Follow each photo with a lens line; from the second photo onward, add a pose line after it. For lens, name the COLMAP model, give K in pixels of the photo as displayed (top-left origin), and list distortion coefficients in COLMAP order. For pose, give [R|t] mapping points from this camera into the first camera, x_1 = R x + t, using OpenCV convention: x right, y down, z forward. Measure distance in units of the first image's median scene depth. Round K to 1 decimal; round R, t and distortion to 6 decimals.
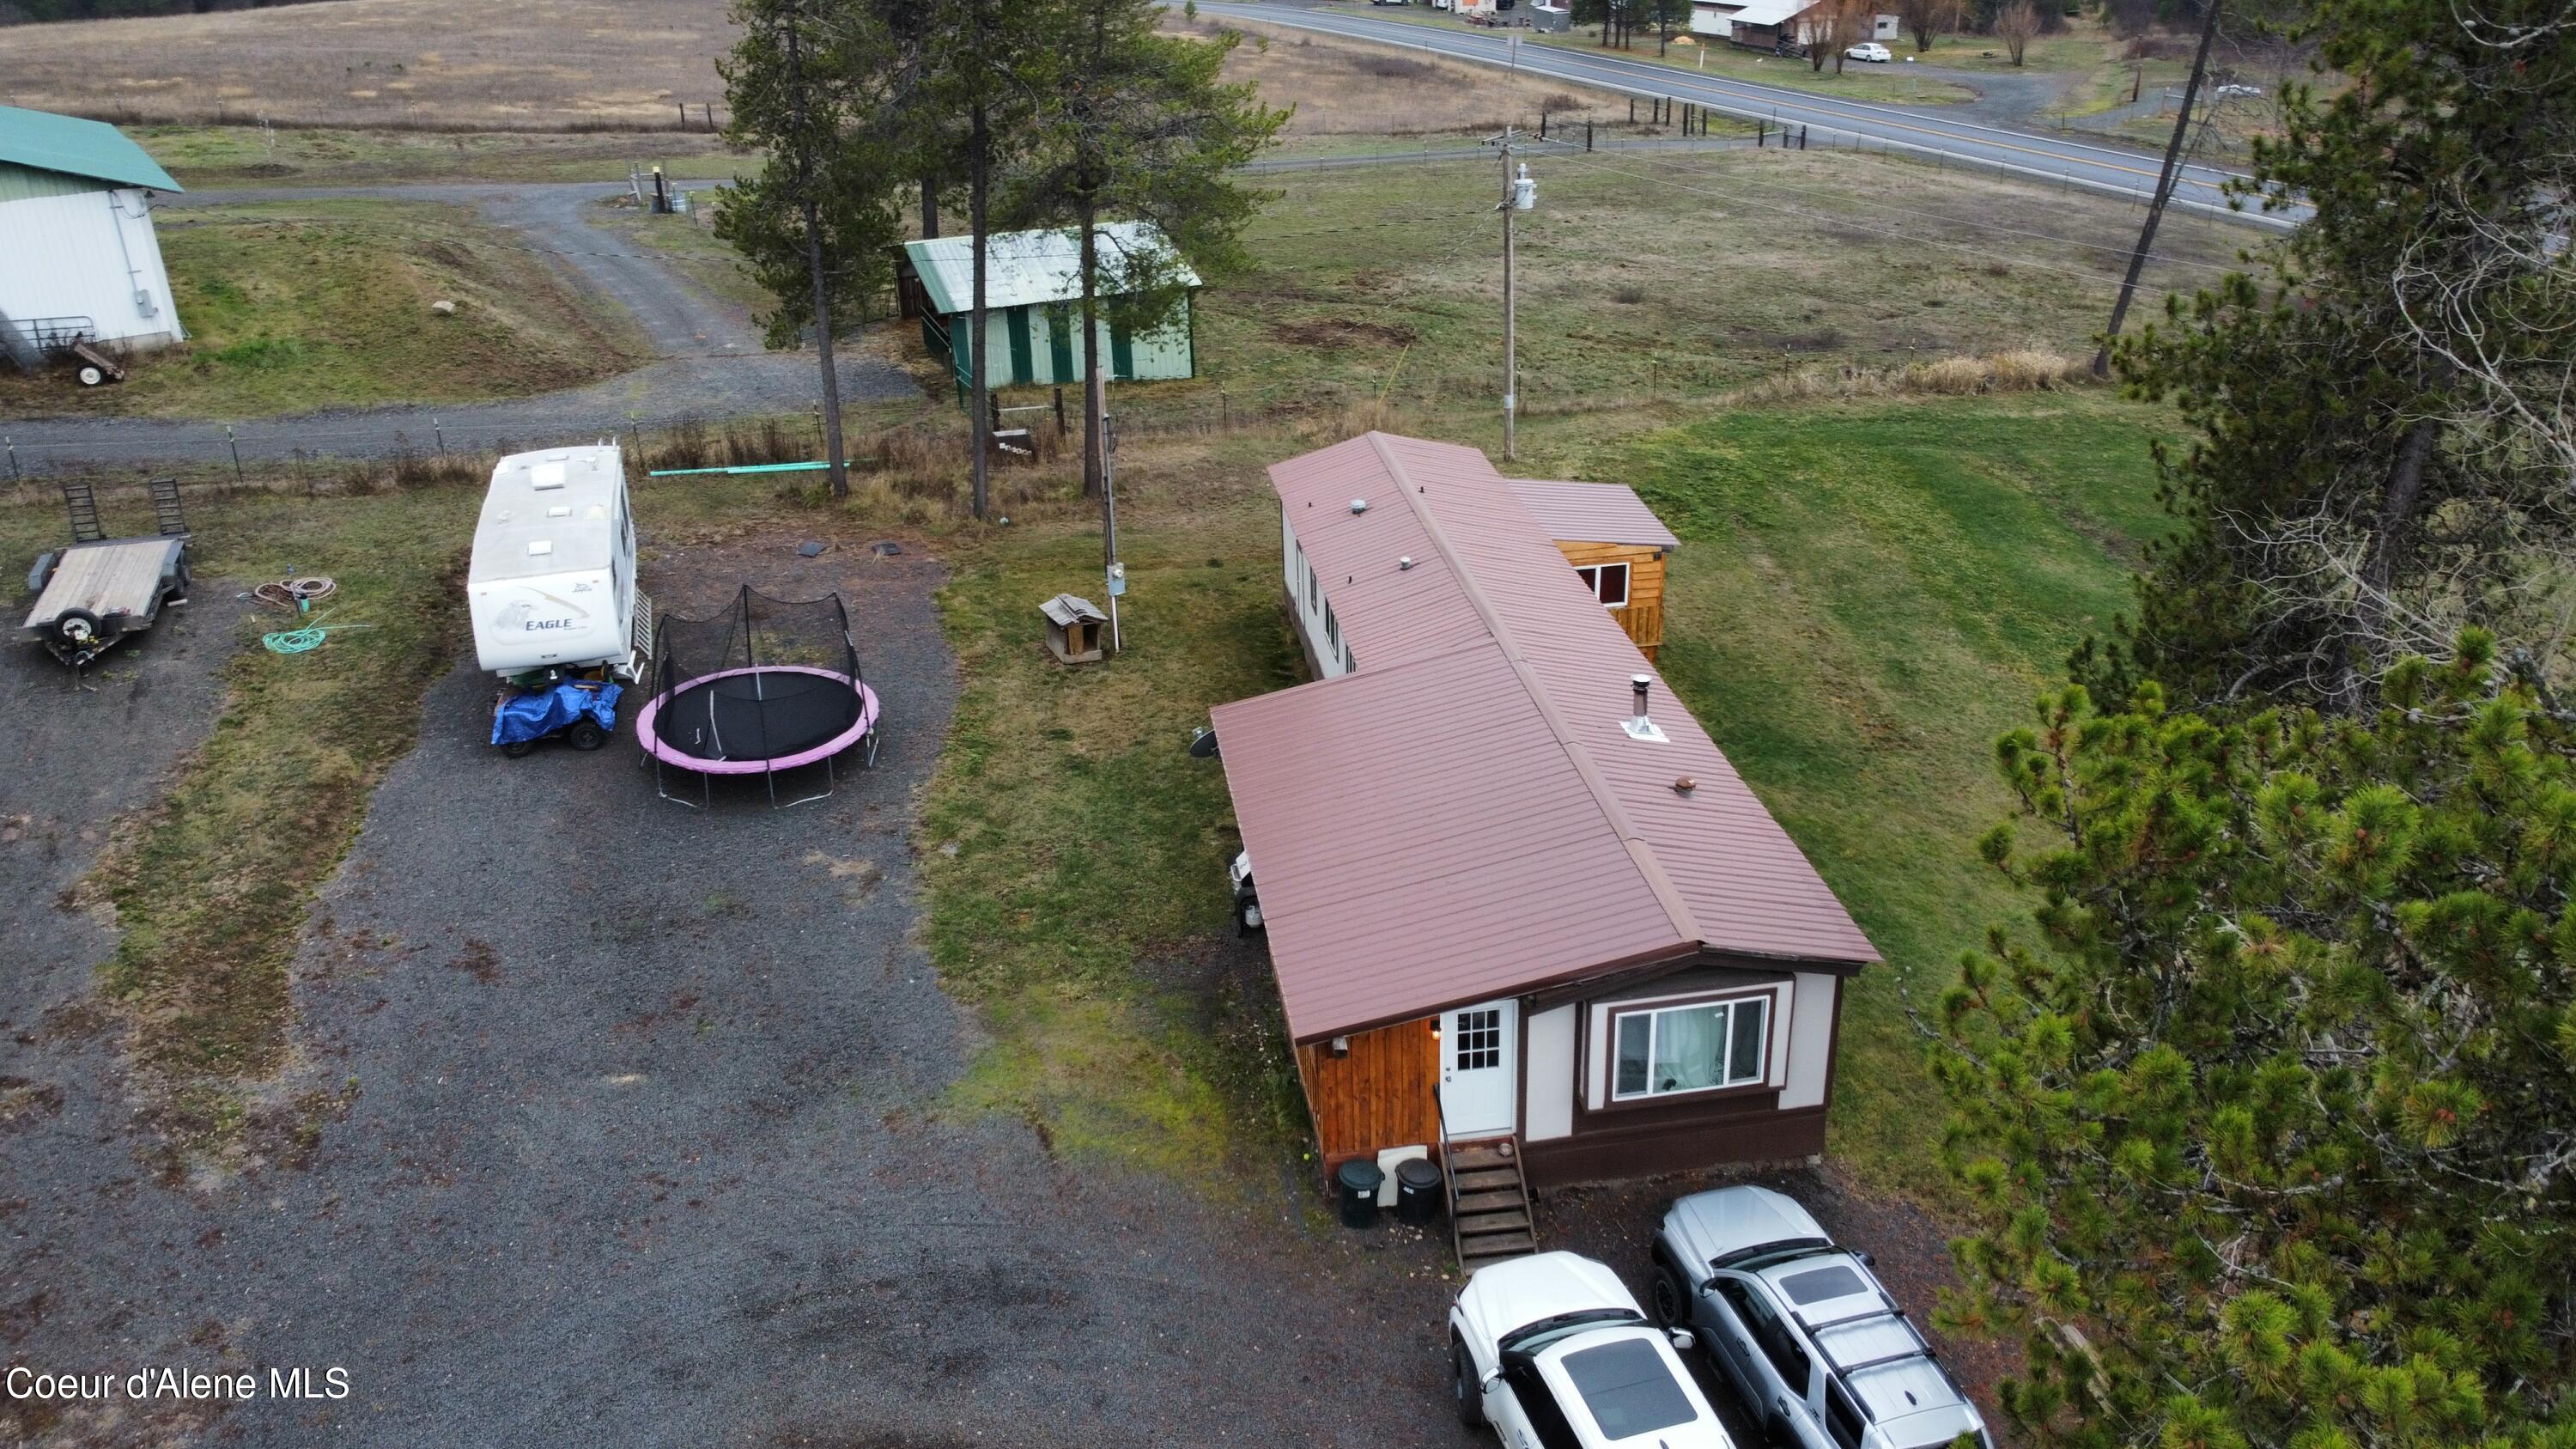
lens RADIAL K [[1957.9, 0, 1288.0], [0, 1957.9, 724.5], [0, 0, 1]] dist [0.004779, 0.000077]
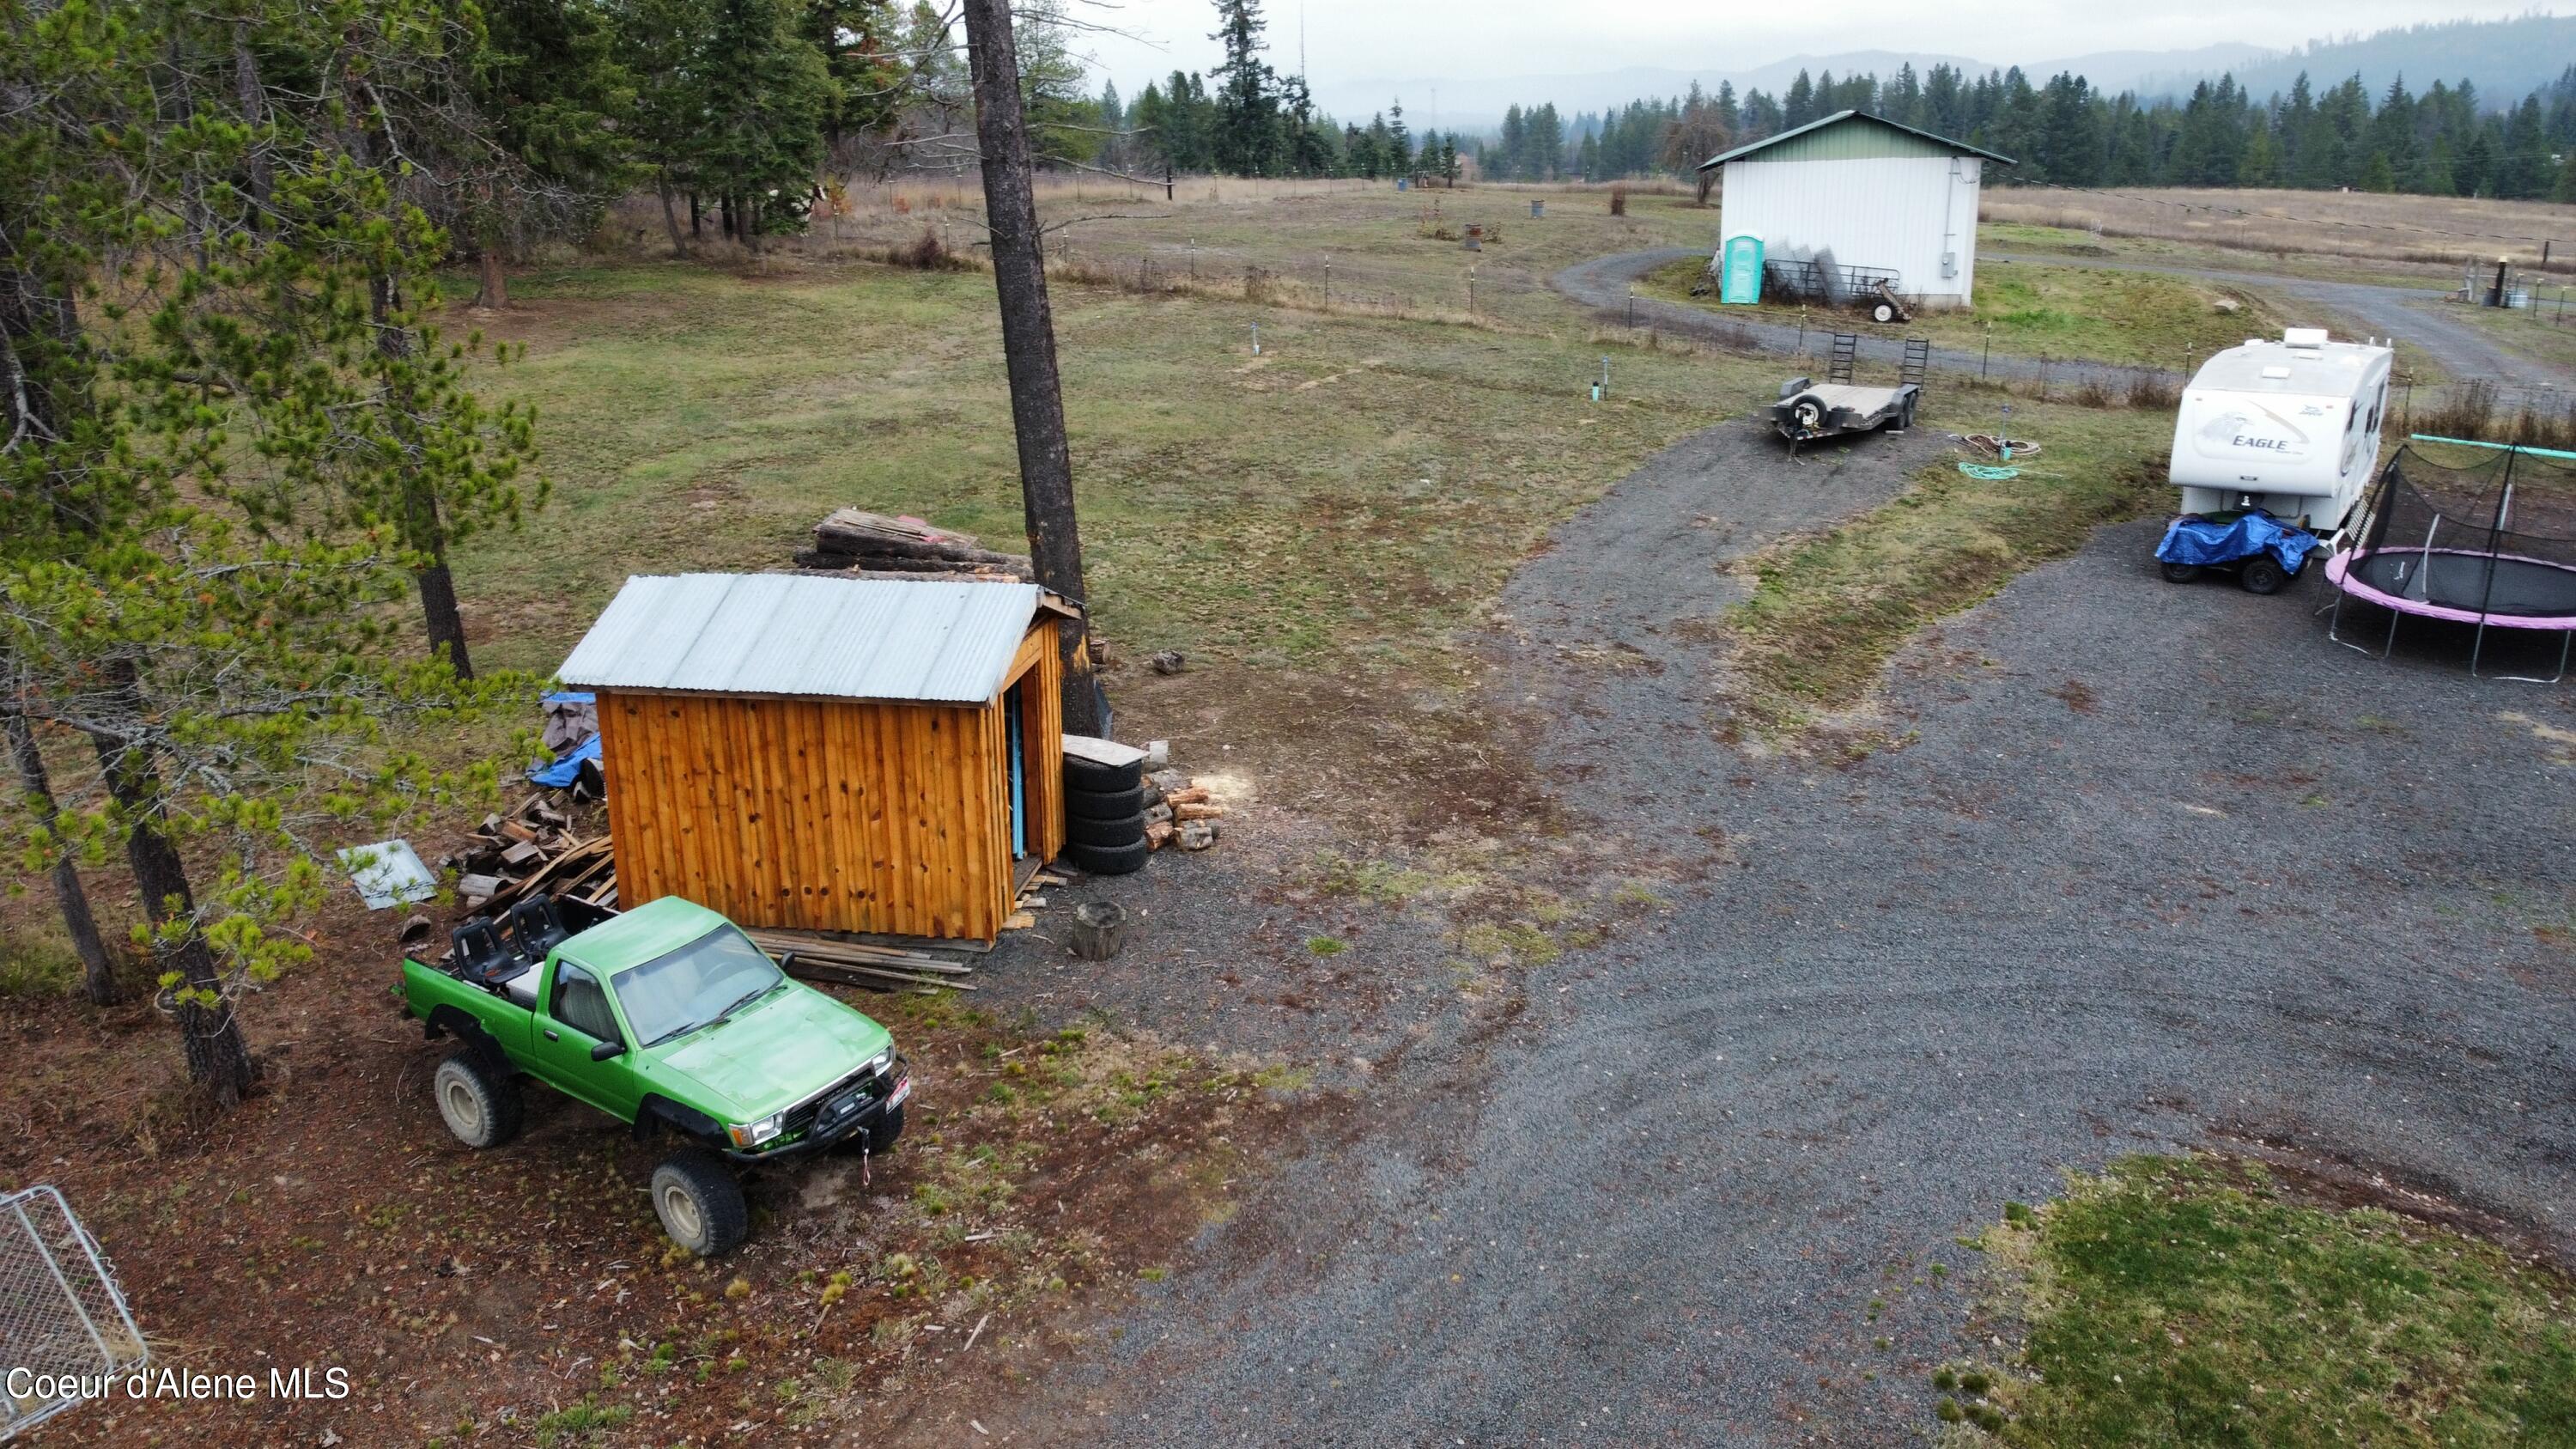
lens RADIAL K [[1957.9, 0, 1288.0], [0, 1957.9, 724.5], [0, 0, 1]] dist [0.004779, 0.000077]
pose [[0.661593, 0.229103, -0.714008, -0.003791], [-0.318853, 0.947764, 0.008662, 0.204386], [0.678696, 0.221933, 0.700084, 0.104252]]
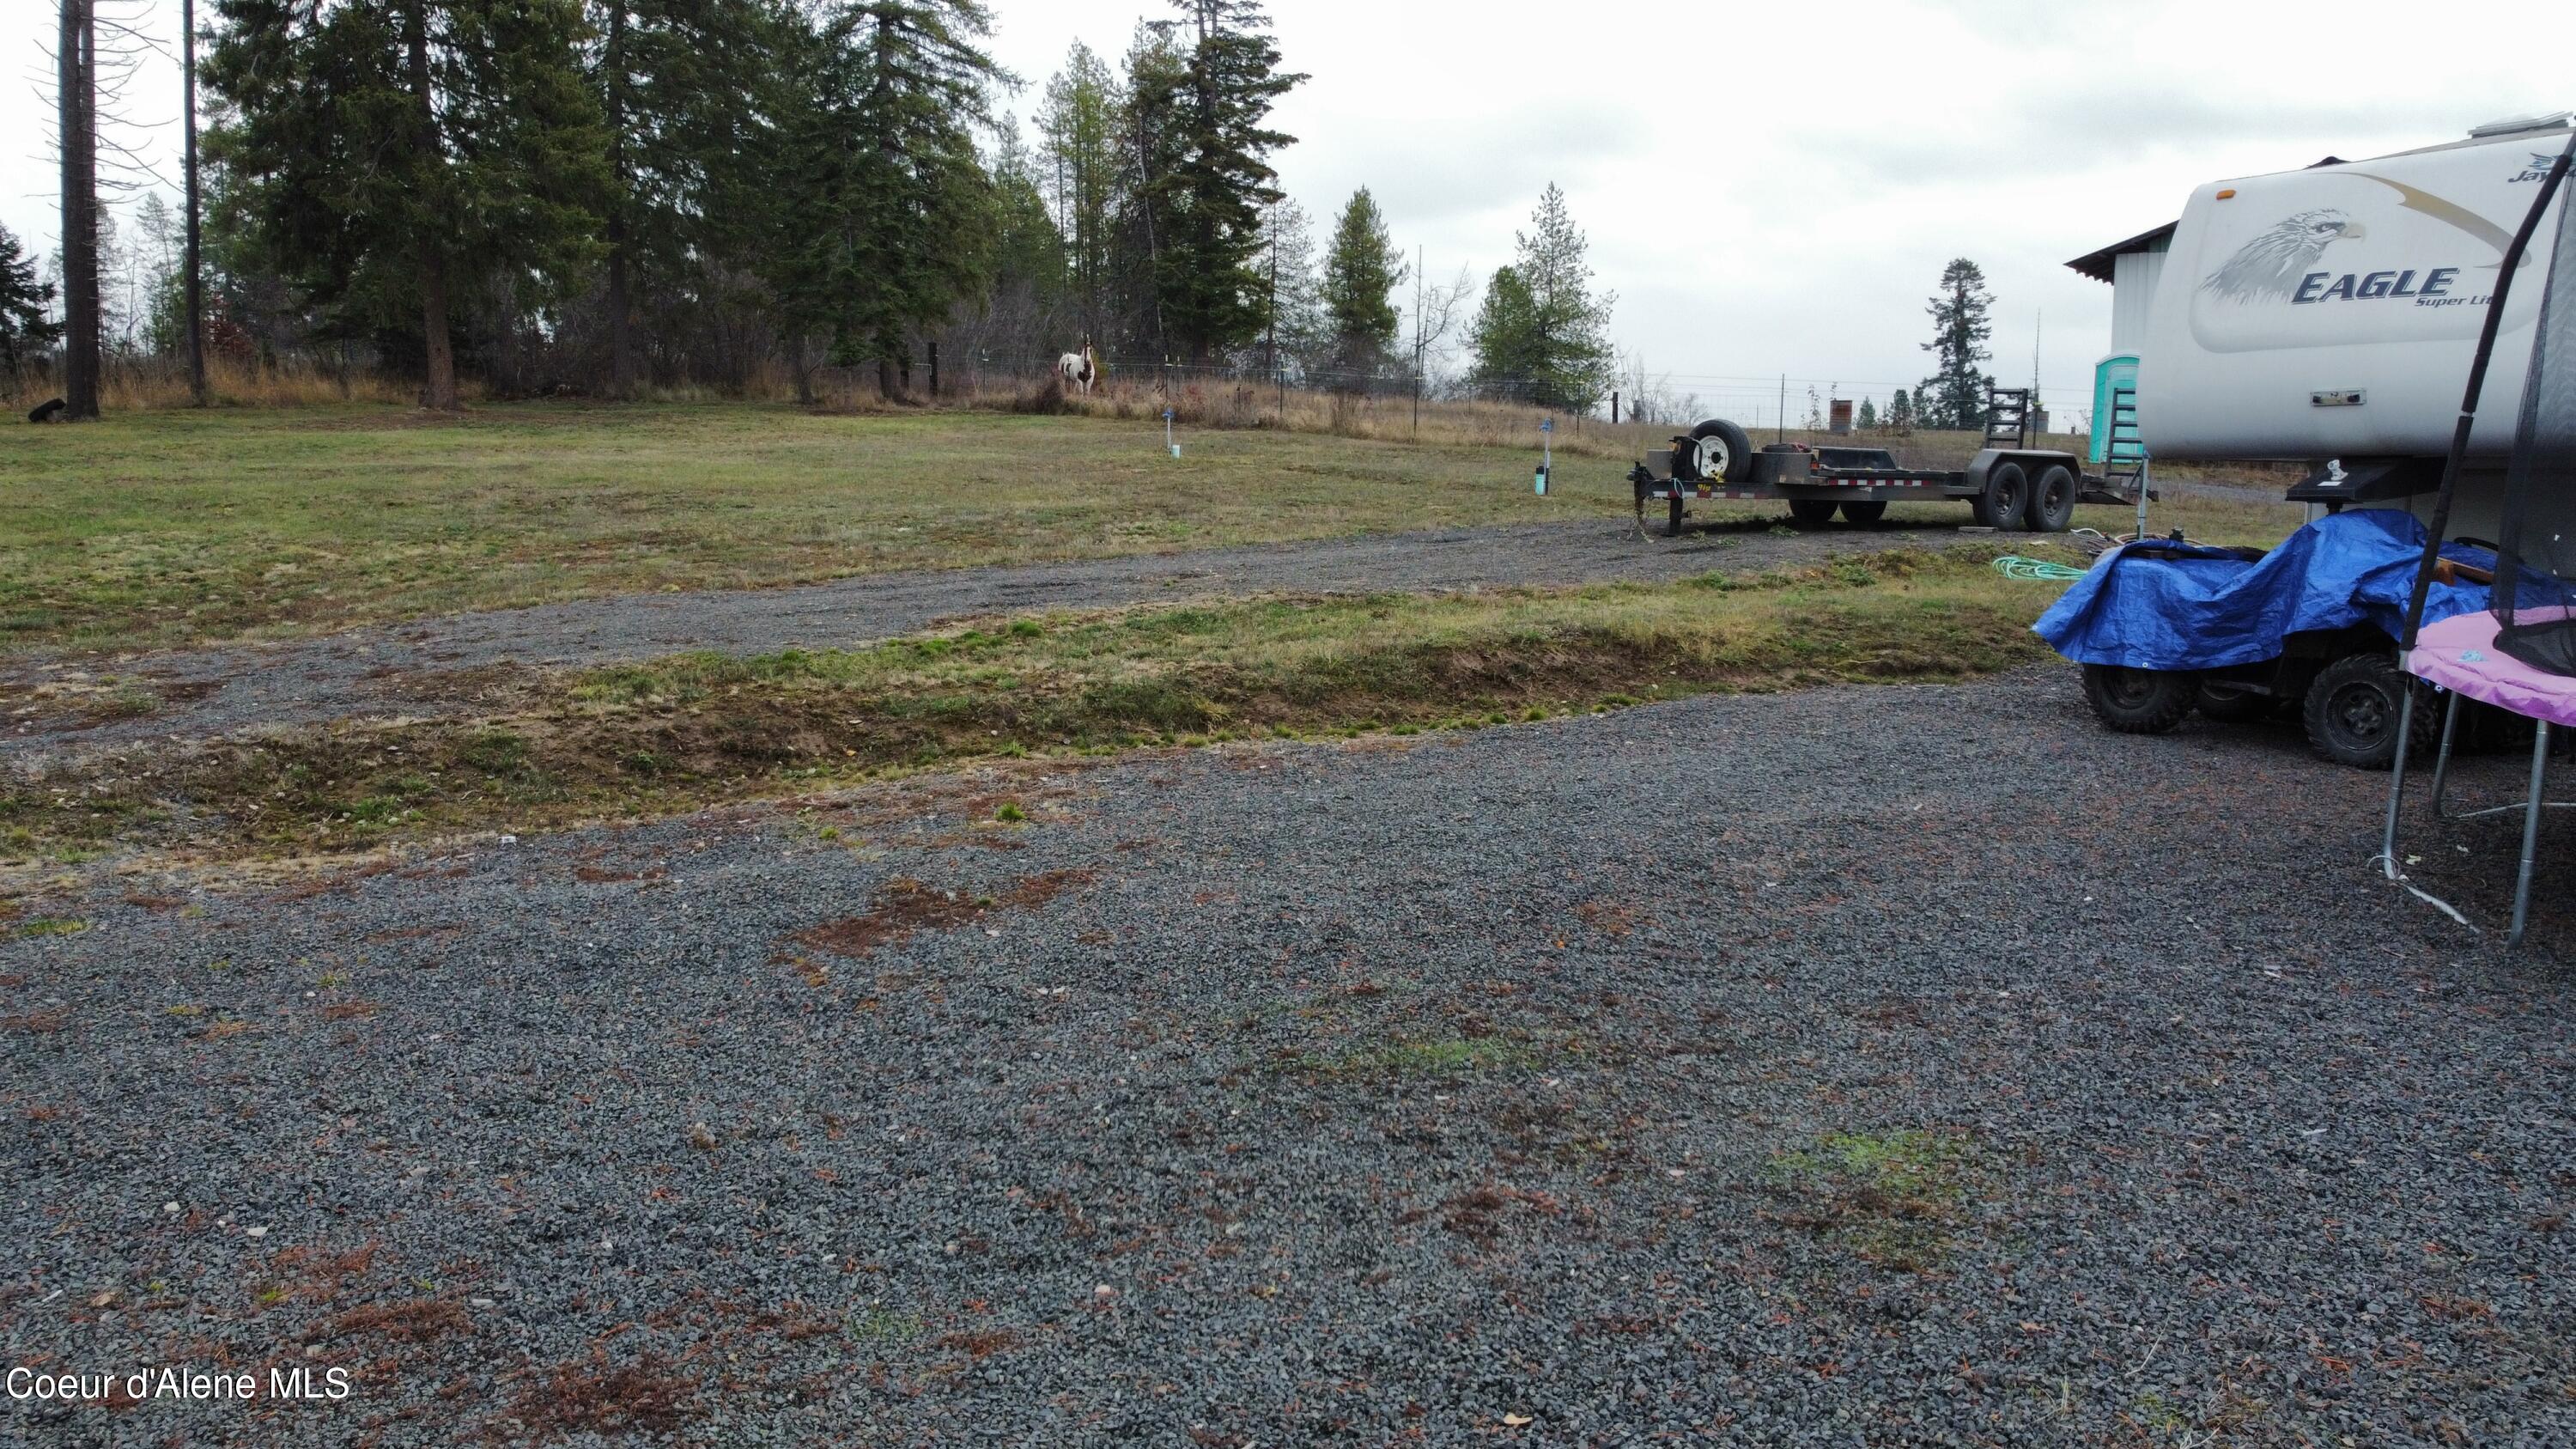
lens RADIAL K [[1937.3, 0, 1257.8], [0, 1937.3, 729.0], [0, 0, 1]] dist [0.024812, -0.034663]
pose [[0.284470, 0.136498, -0.948918, -0.153487], [-0.422790, 0.906221, 0.003611, 0.071560], [0.860422, 0.400166, 0.315503, 0.805787]]
